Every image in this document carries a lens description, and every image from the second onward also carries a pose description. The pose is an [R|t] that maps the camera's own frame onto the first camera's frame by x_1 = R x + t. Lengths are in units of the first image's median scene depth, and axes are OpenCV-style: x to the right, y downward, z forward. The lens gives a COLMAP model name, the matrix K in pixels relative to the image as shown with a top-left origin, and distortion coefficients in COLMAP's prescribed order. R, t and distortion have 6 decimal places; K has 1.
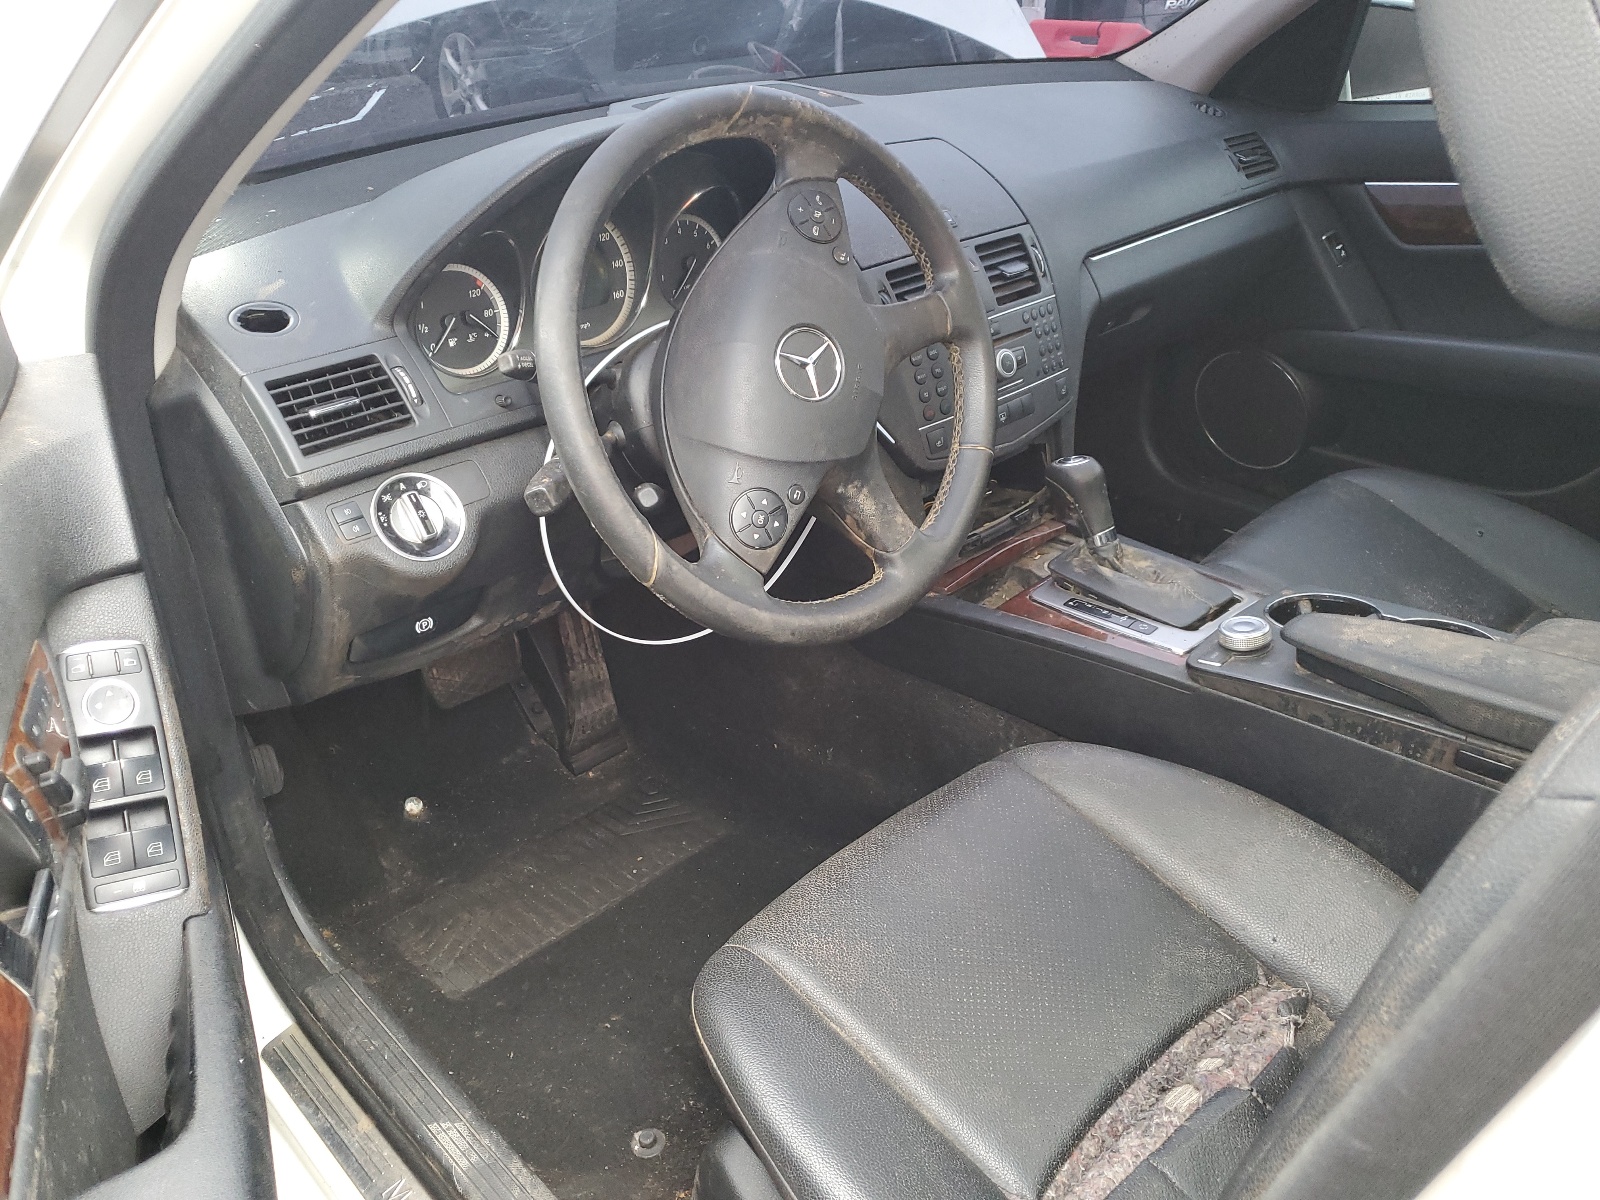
lens RADIAL K [[1241.5, 0, 799.2], [0, 1241.5, 682.1], [0, 0, 1]] dist [0.000581, -0.166756]
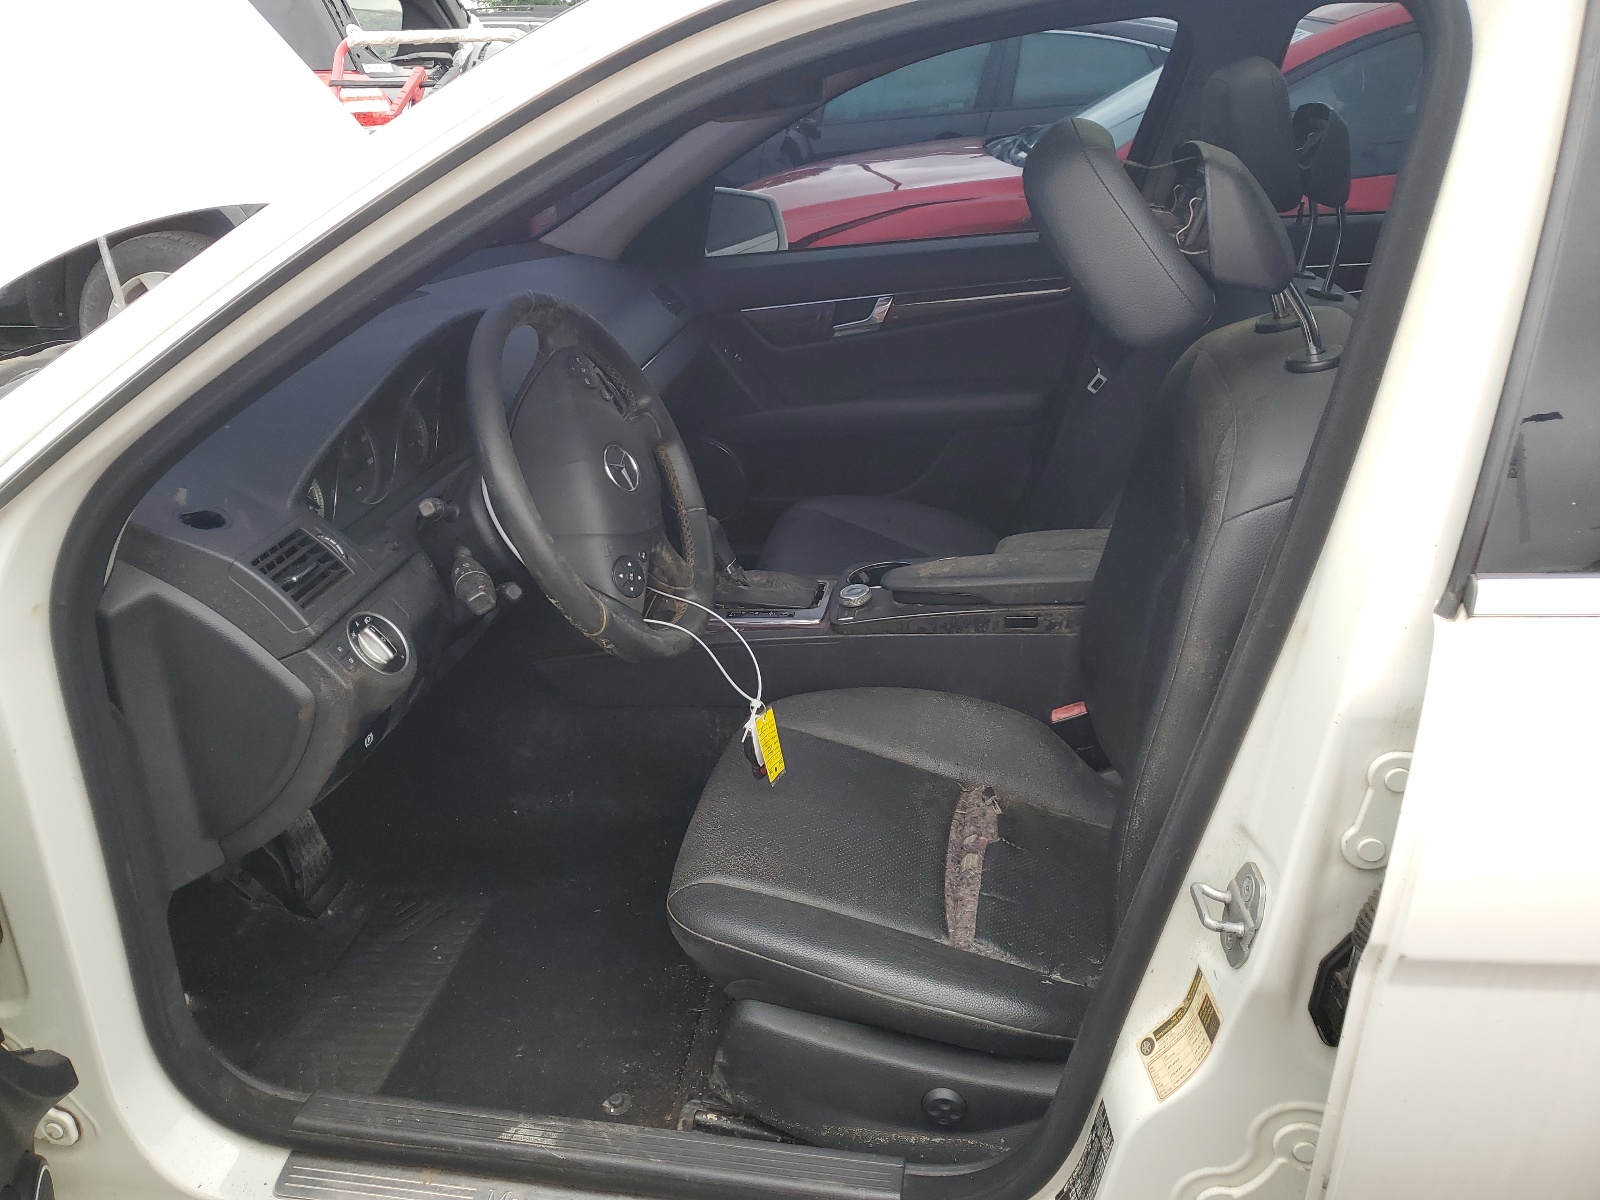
lens RADIAL K [[1241.5, 0, 799.2], [0, 1241.5, 682.1], [0, 0, 1]] dist [0.000581, -0.166756]
pose [[0.779681, -0.277528, 0.561316, -0.596637], [0.339684, 0.940515, -0.006815, 0.048740], [-0.526034, 0.195984, 0.827574, -0.215465]]
